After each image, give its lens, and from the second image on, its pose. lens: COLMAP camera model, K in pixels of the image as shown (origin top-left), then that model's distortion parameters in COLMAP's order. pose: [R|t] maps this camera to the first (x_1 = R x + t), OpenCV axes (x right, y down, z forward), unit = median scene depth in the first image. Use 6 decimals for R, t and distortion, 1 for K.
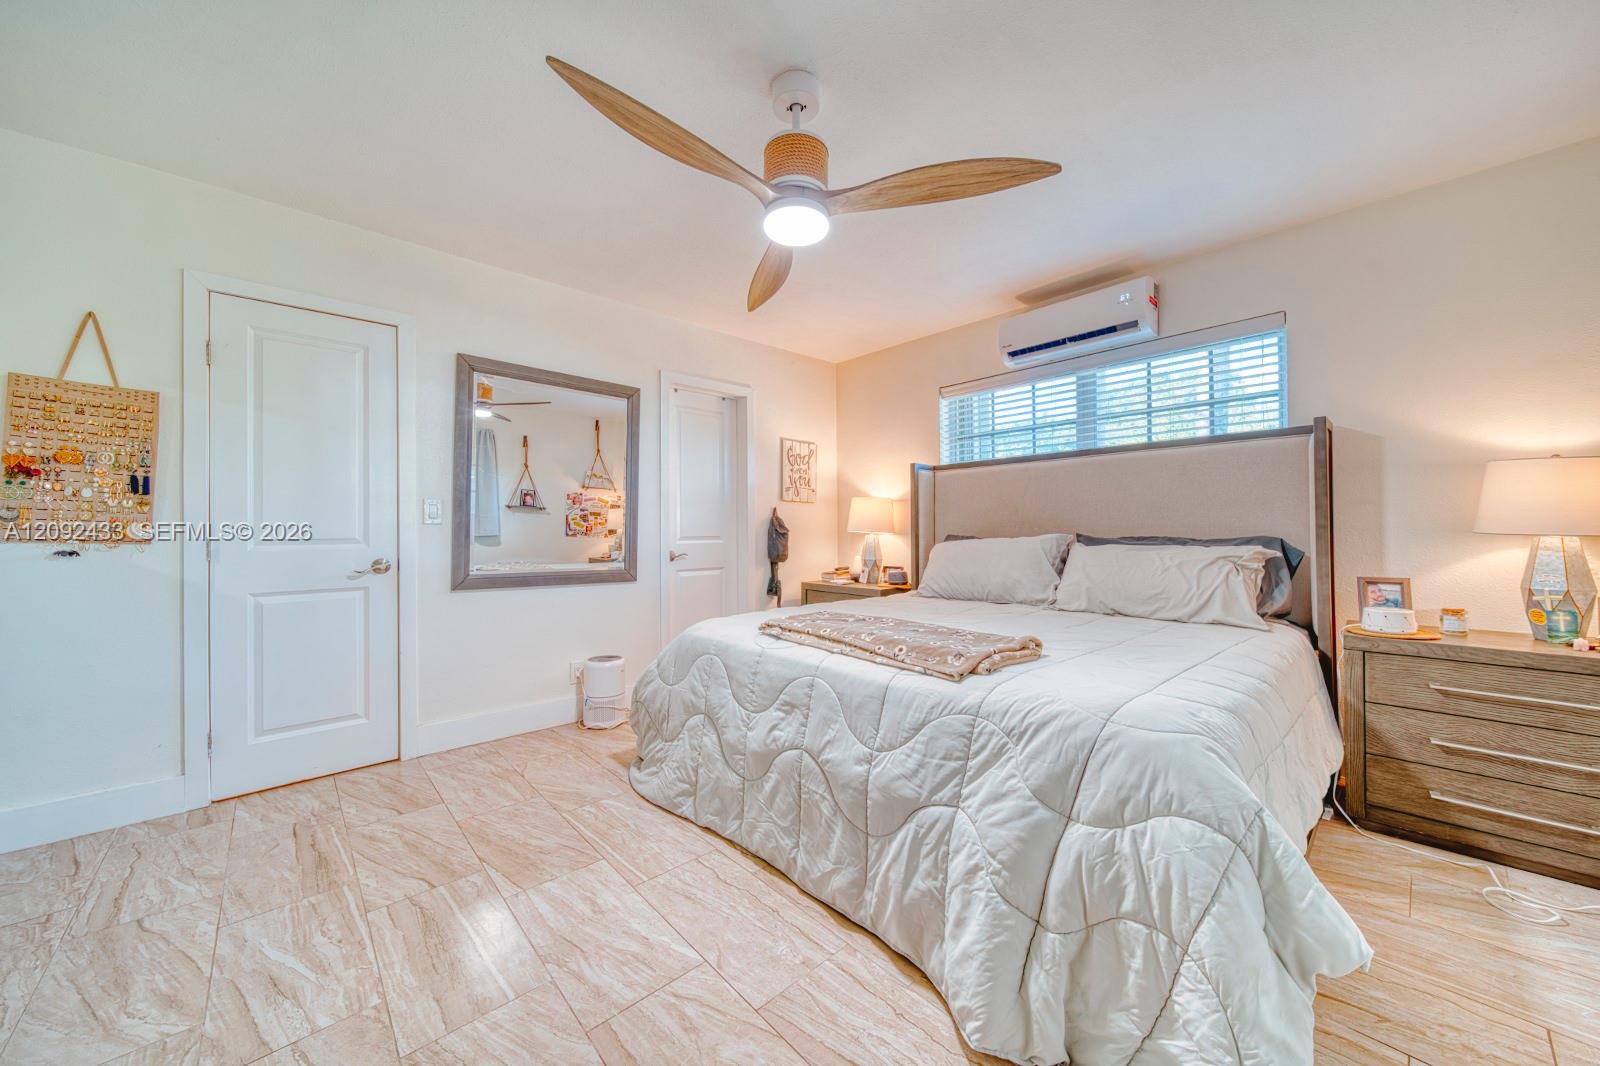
lens RADIAL K [[575.8, 0, 798.3], [0, 575.8, 523.1], [0, 0, 1]] dist [0.013767, -0.000153]
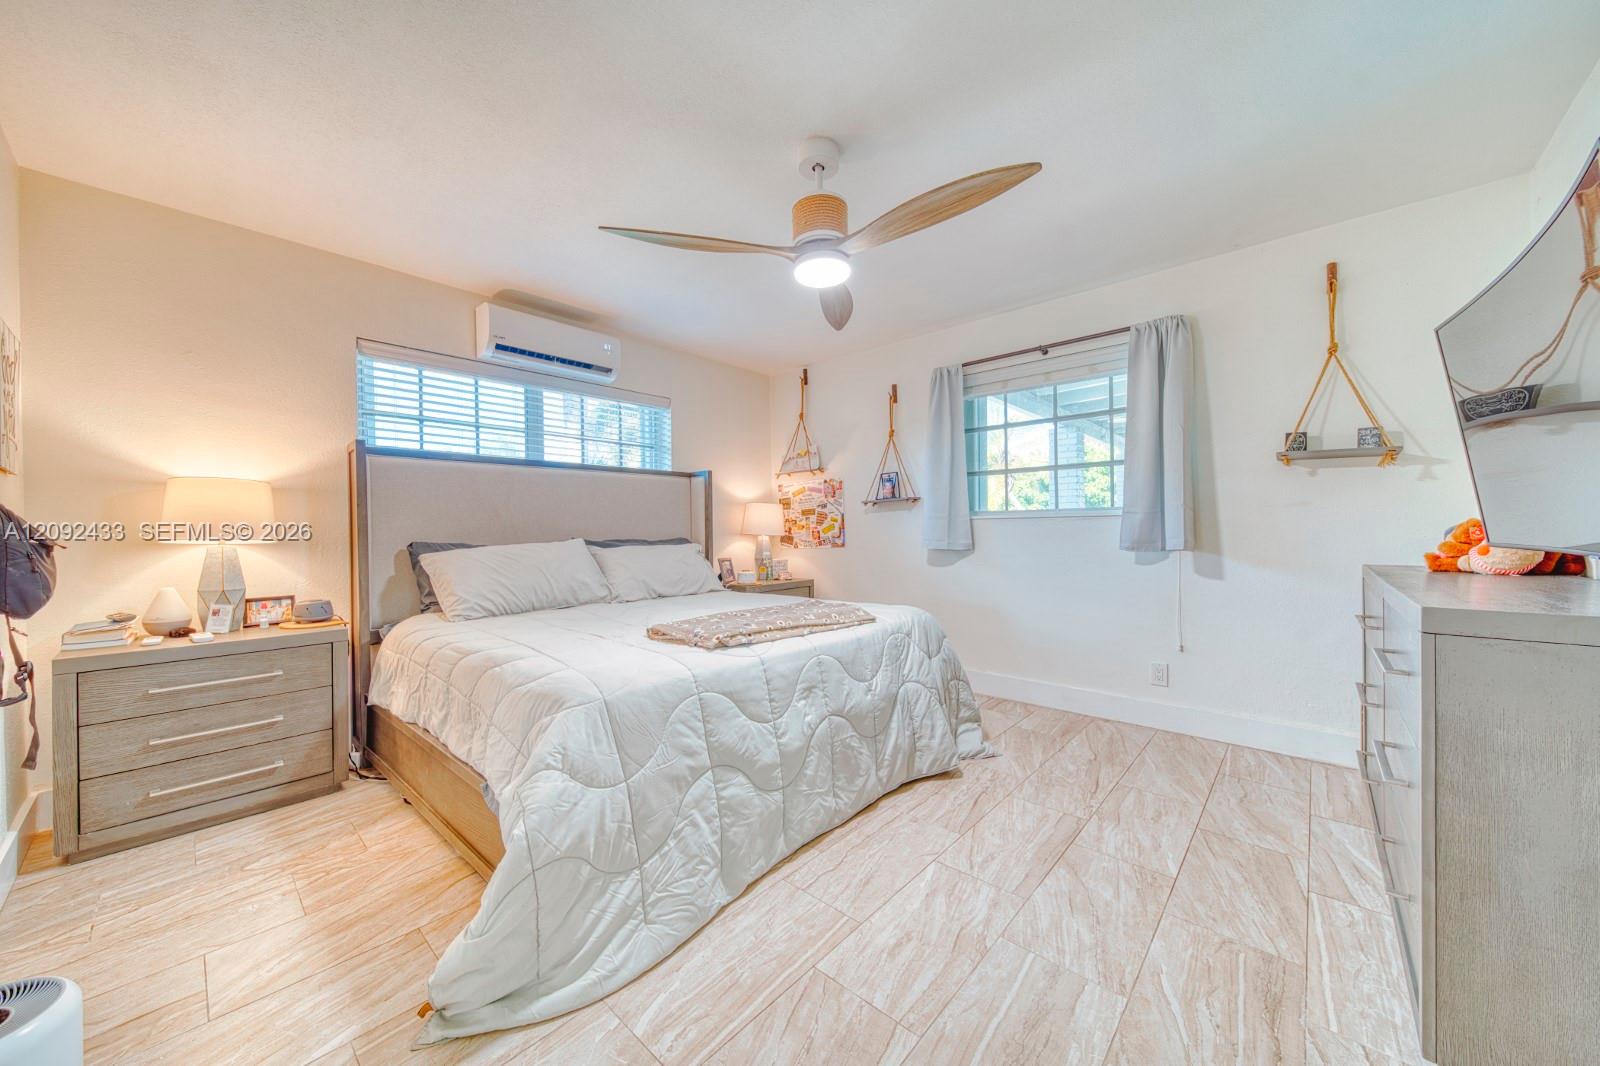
lens RADIAL K [[572.2, 0, 801.1], [0, 572.2, 540.4], [0, 0, 1]] dist [-0.001272, -0.000242]
pose [[-0.105386, -0.007405, 0.994404, -0.865946], [0.000277, 0.999972, 0.007476, 0.017948], [-0.994431, 0.001063, -0.105381, 0.888442]]
